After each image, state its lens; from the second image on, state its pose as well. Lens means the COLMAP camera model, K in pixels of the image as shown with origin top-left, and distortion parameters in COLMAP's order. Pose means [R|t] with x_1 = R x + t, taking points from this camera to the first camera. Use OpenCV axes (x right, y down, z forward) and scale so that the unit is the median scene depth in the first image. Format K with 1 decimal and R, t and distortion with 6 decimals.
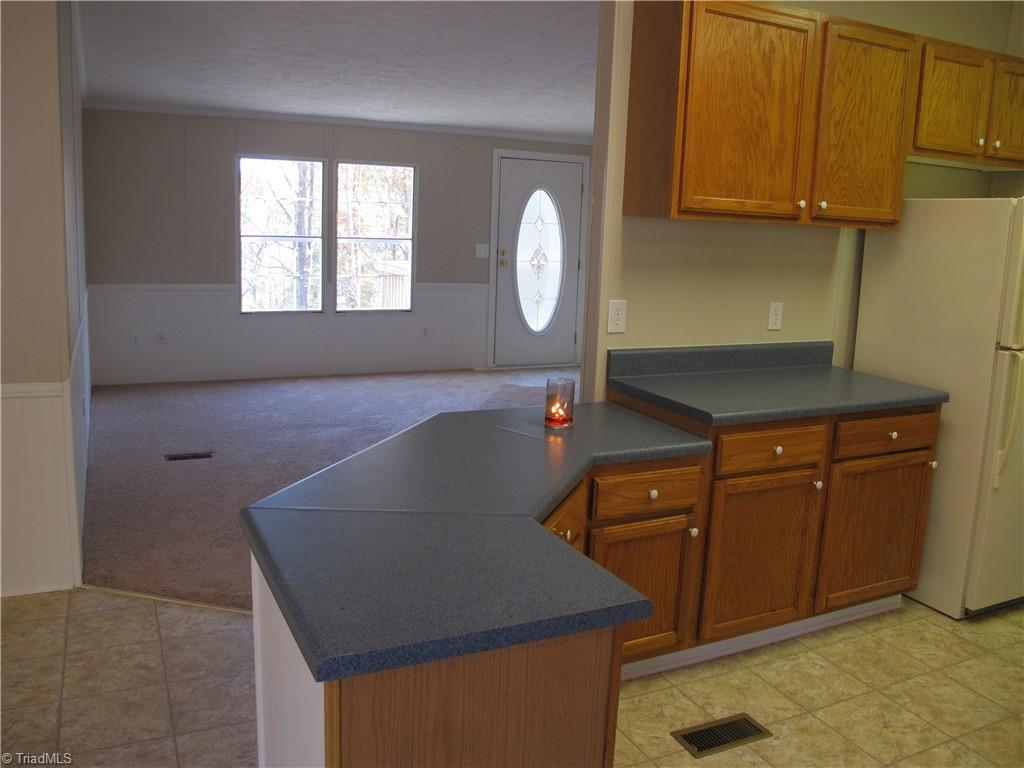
lens RADIAL K [[861.8, 0, 514.6], [0, 861.8, 372.2], [0, 0, 1]] dist [-0.144769, 0.110550]
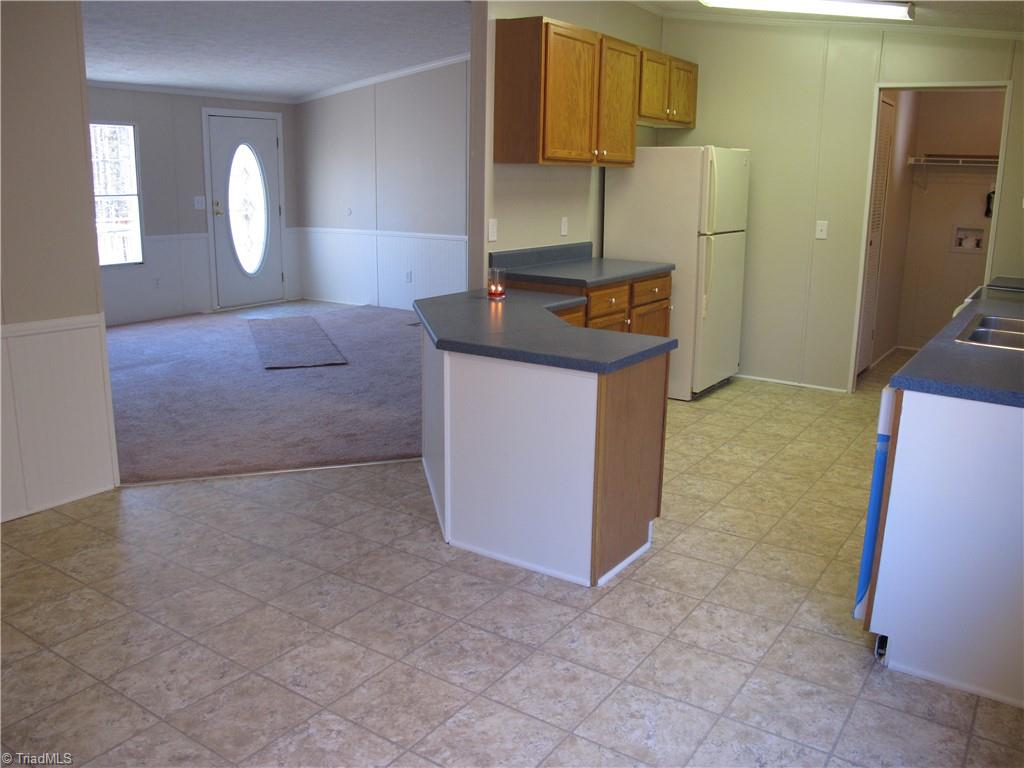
lens RADIAL K [[858.1, 0, 522.8], [0, 858.1, 380.3], [0, 0, 1]] dist [-0.136974, 0.094276]
pose [[0.864245, -0.143242, 0.482247, -0.620489], [0.108461, 0.989116, 0.099422, 0.054089], [-0.491240, -0.033620, 0.870375, -0.355446]]
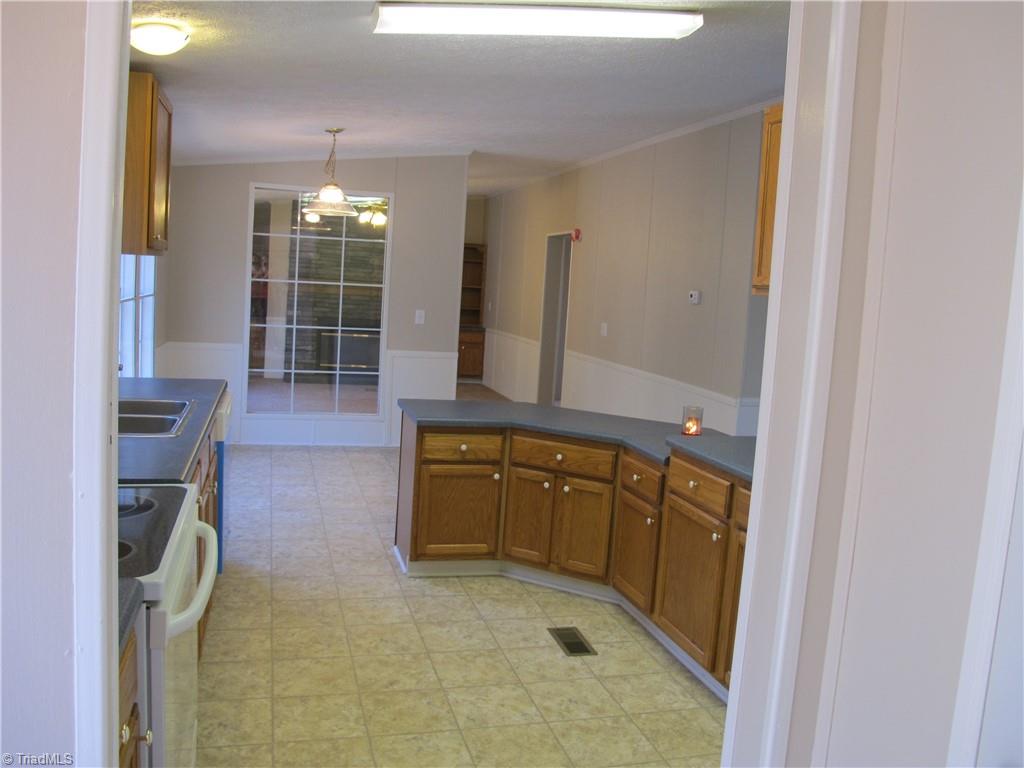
lens RADIAL K [[861.8, 0, 514.6], [0, 861.8, 372.2], [0, 0, 1]] dist [-0.144769, 0.110550]
pose [[-0.179396, 0.045326, -0.982732, 1.355064], [-0.245530, 0.965263, 0.089342, -0.091056], [0.952645, 0.257317, -0.162035, 0.836423]]
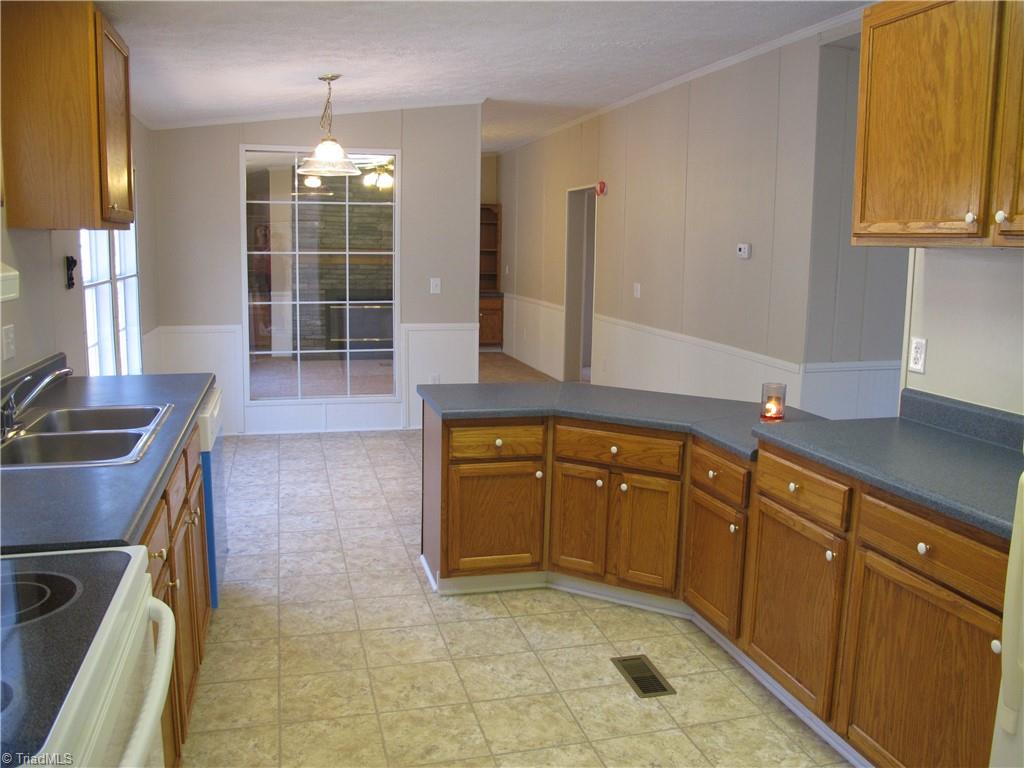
lens RADIAL K [[858.1, 0, 522.8], [0, 858.1, 380.3], [0, 0, 1]] dist [-0.136974, 0.094276]
pose [[-0.183493, 0.105929, -0.977297, 1.134654], [-0.203789, 0.968480, 0.143236, -0.083726], [0.961665, 0.225445, -0.156122, 0.759812]]
